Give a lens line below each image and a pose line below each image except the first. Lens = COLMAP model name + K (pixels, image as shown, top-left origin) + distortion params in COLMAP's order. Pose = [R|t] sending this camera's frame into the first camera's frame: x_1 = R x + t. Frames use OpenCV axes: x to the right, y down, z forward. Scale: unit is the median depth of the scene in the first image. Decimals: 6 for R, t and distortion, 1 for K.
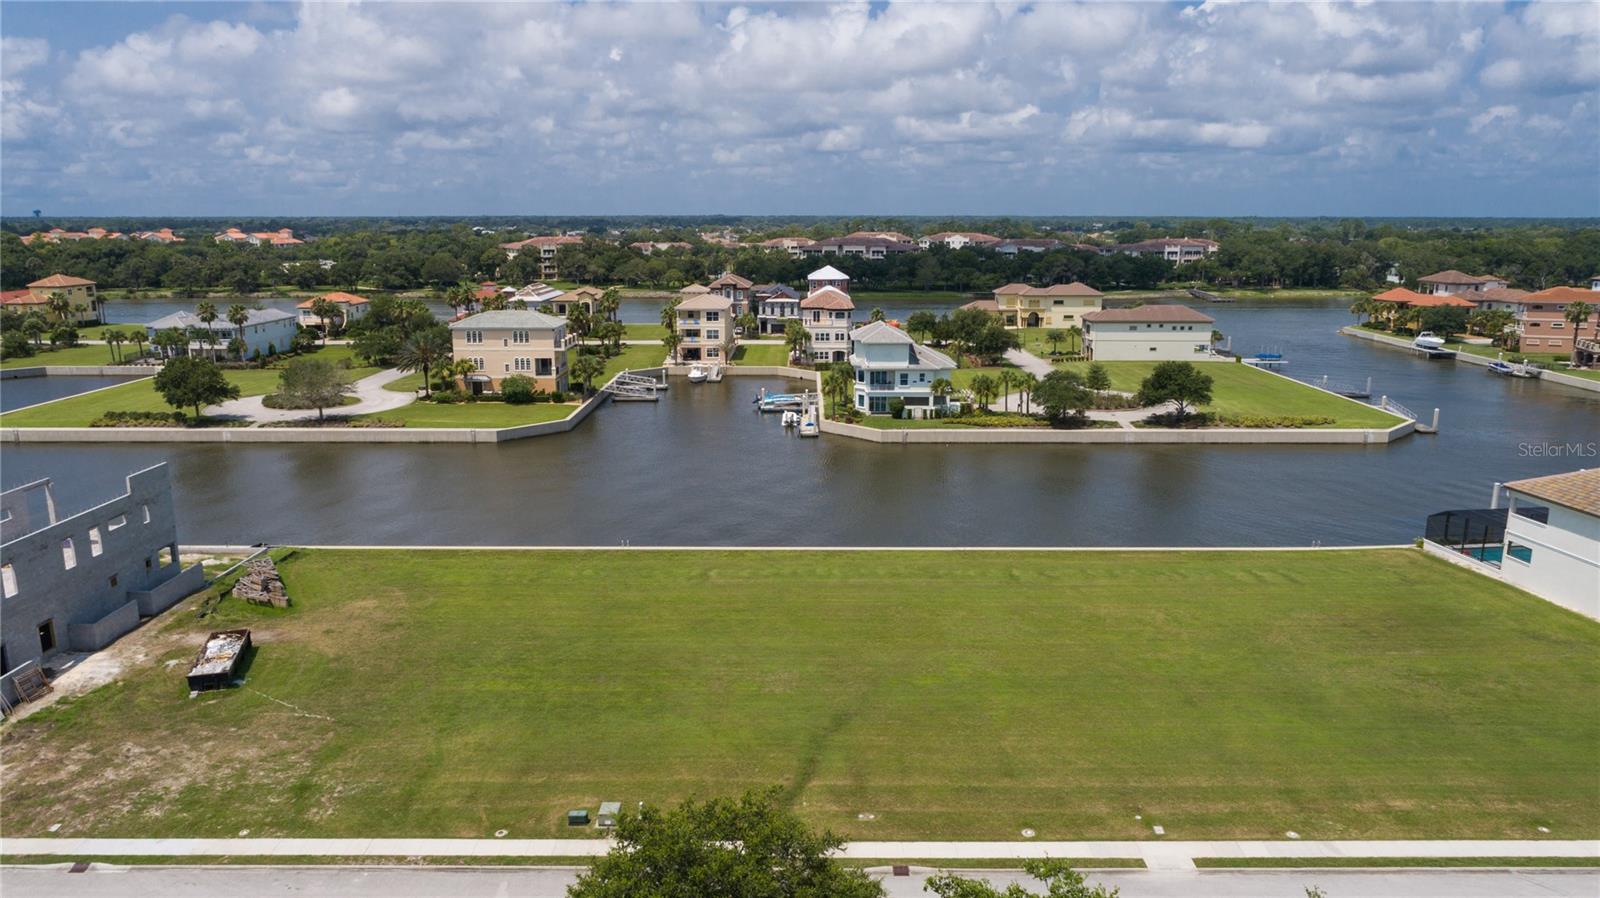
lens RADIAL K [[1080.1, 0, 800.0], [0, 1080.1, 449.0], [0, 0, 1]] dist [-0.010397, 0.006412]
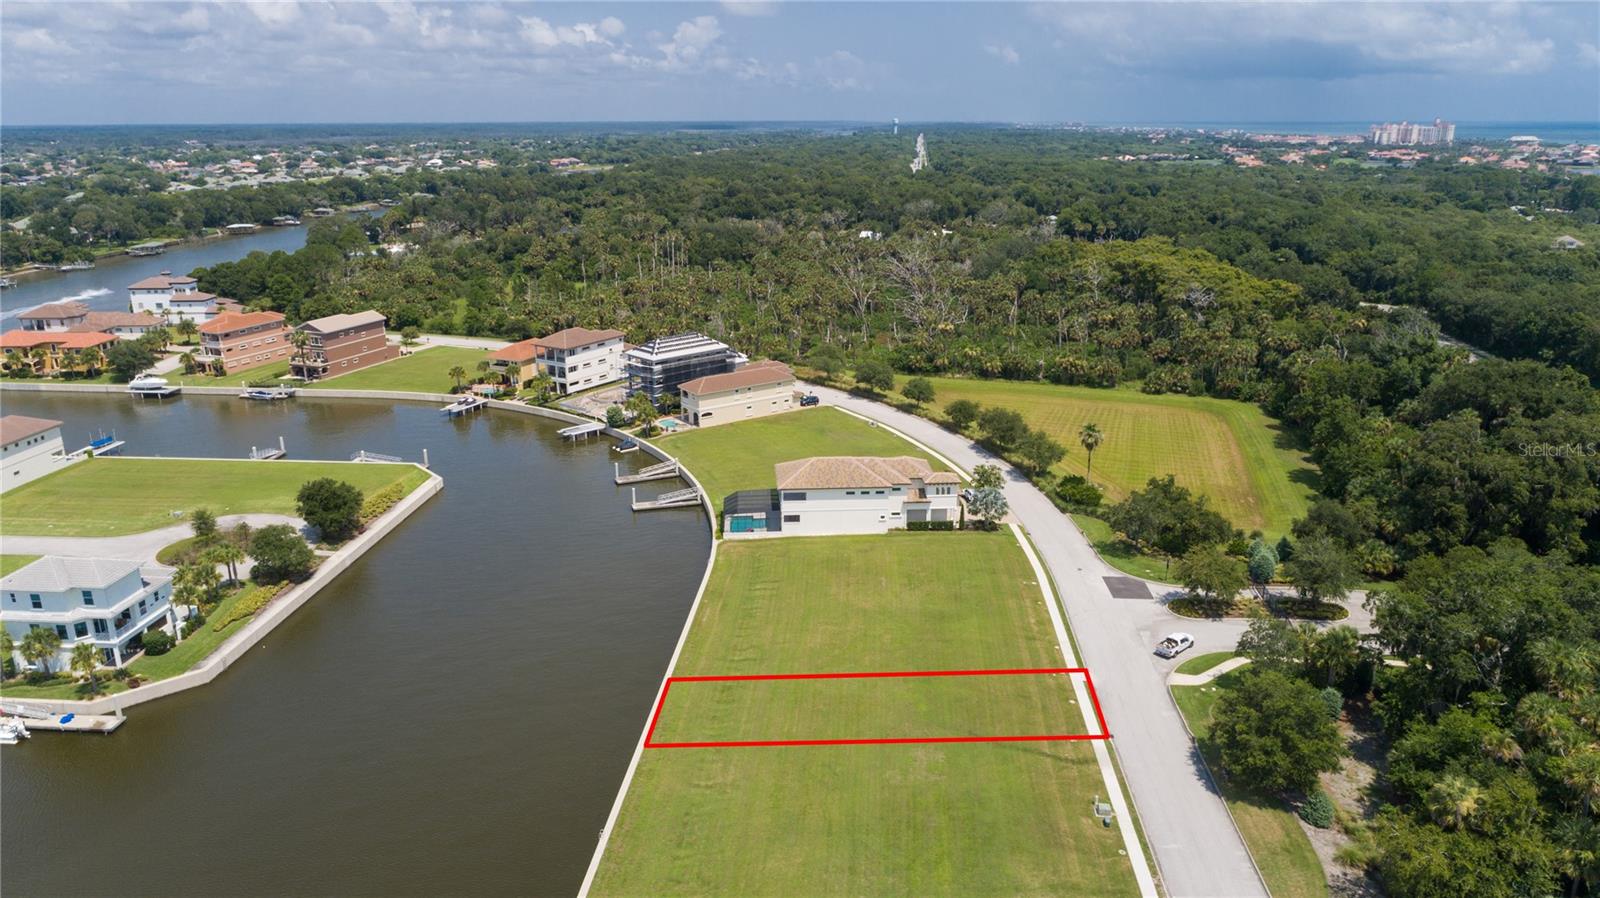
lens RADIAL K [[1080.5, 0, 800.0], [0, 1080.5, 449.0], [0, 0, 1]] dist [-0.008299, 0.005542]
pose [[0.072010, -0.293445, 0.953260, -0.611959], [0.214174, 0.937996, 0.272567, -0.294159], [-0.974138, 0.184536, 0.130393, 0.387648]]
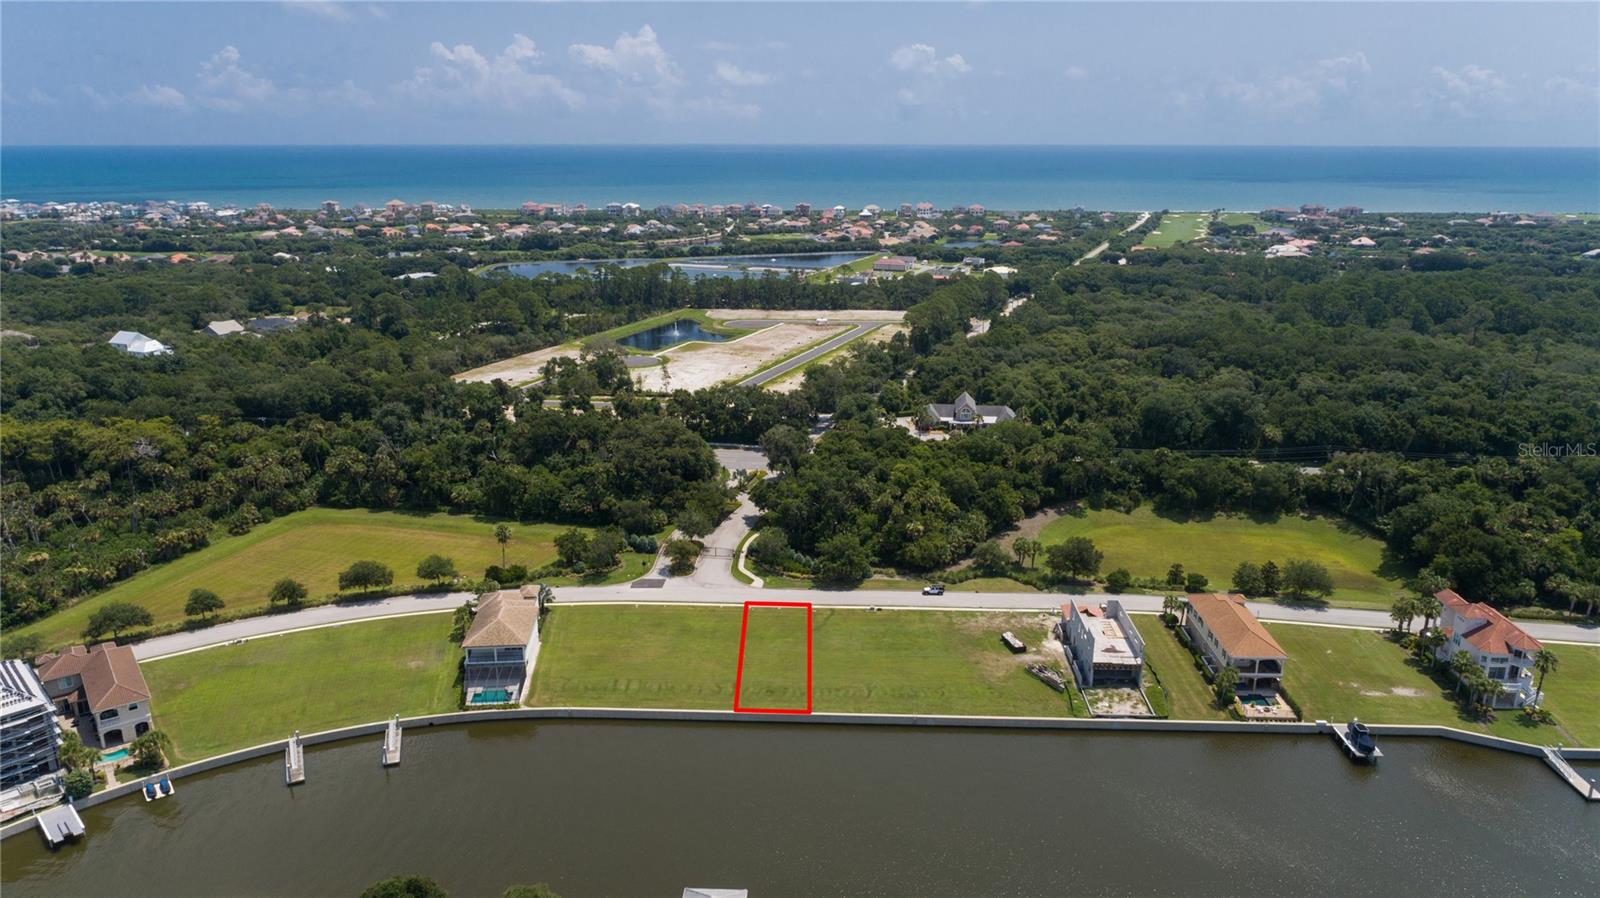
lens RADIAL K [[1091.1, 0, 800.0], [0, 1091.1, 449.0], [0, 0, 1]] dist [-0.011780, 0.007969]
pose [[-0.999344, -0.011950, 0.034199, -0.008155], [0.005619, 0.881474, 0.472198, -0.797279], [-0.035788, 0.472080, -0.880829, 1.570110]]
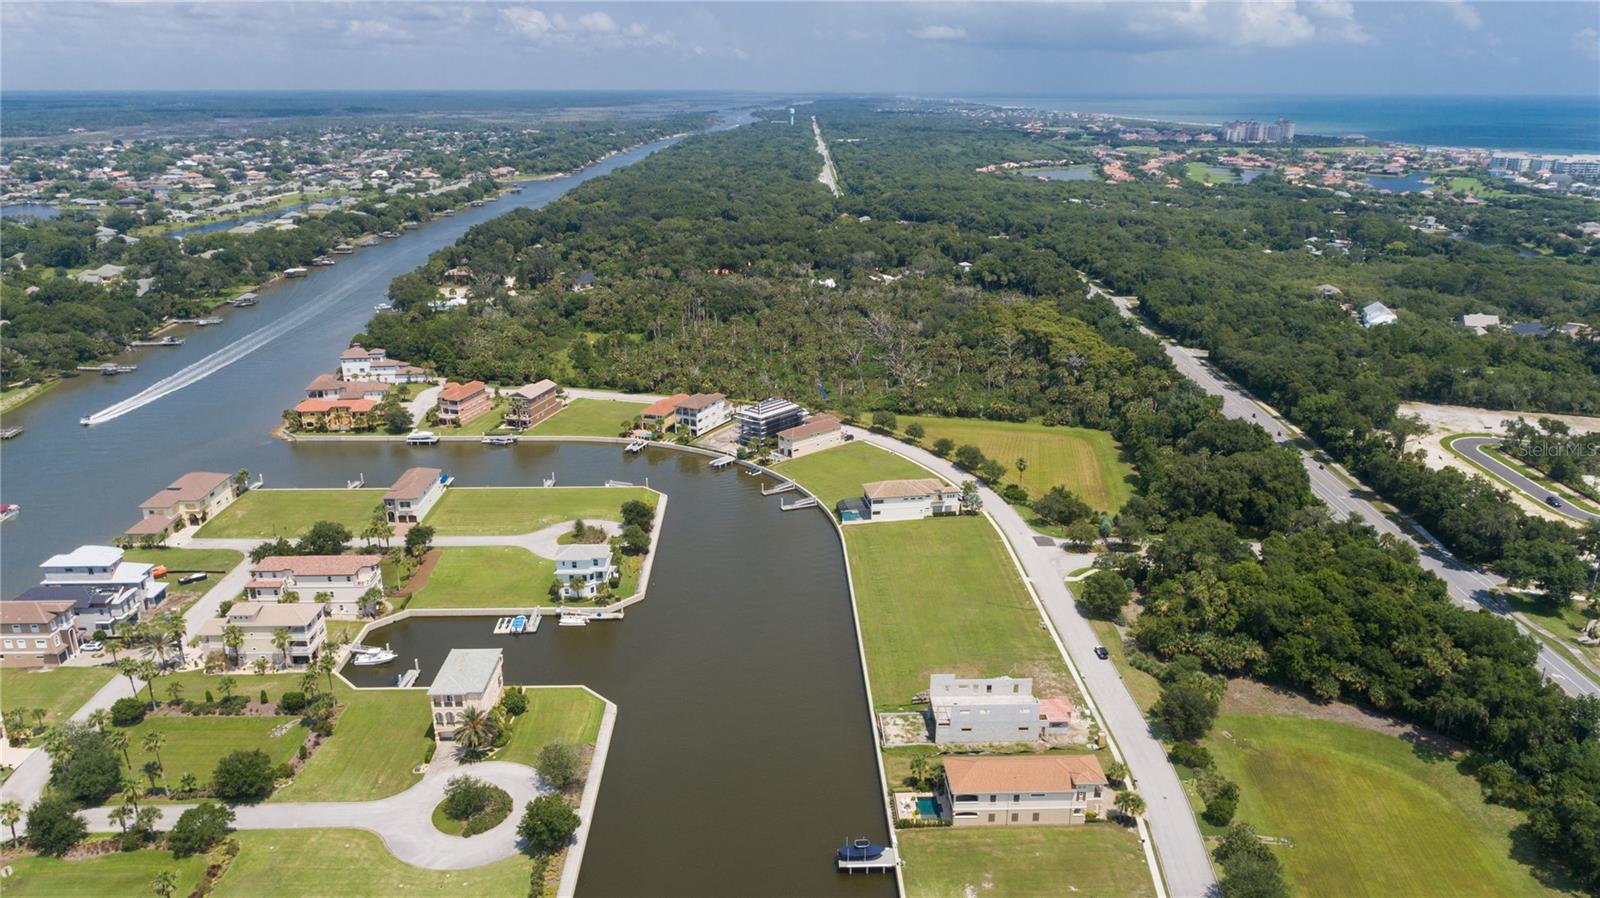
lens RADIAL K [[1083.5, 0, 796.9], [0, 1083.5, 453.7], [0, 0, 1]] dist [-0.002259, 0.002241]
pose [[-0.030941, -0.324434, 0.945402, -1.548629], [0.210030, 0.922627, 0.323492, -0.752470], [-0.977205, 0.208571, 0.039594, 0.586768]]
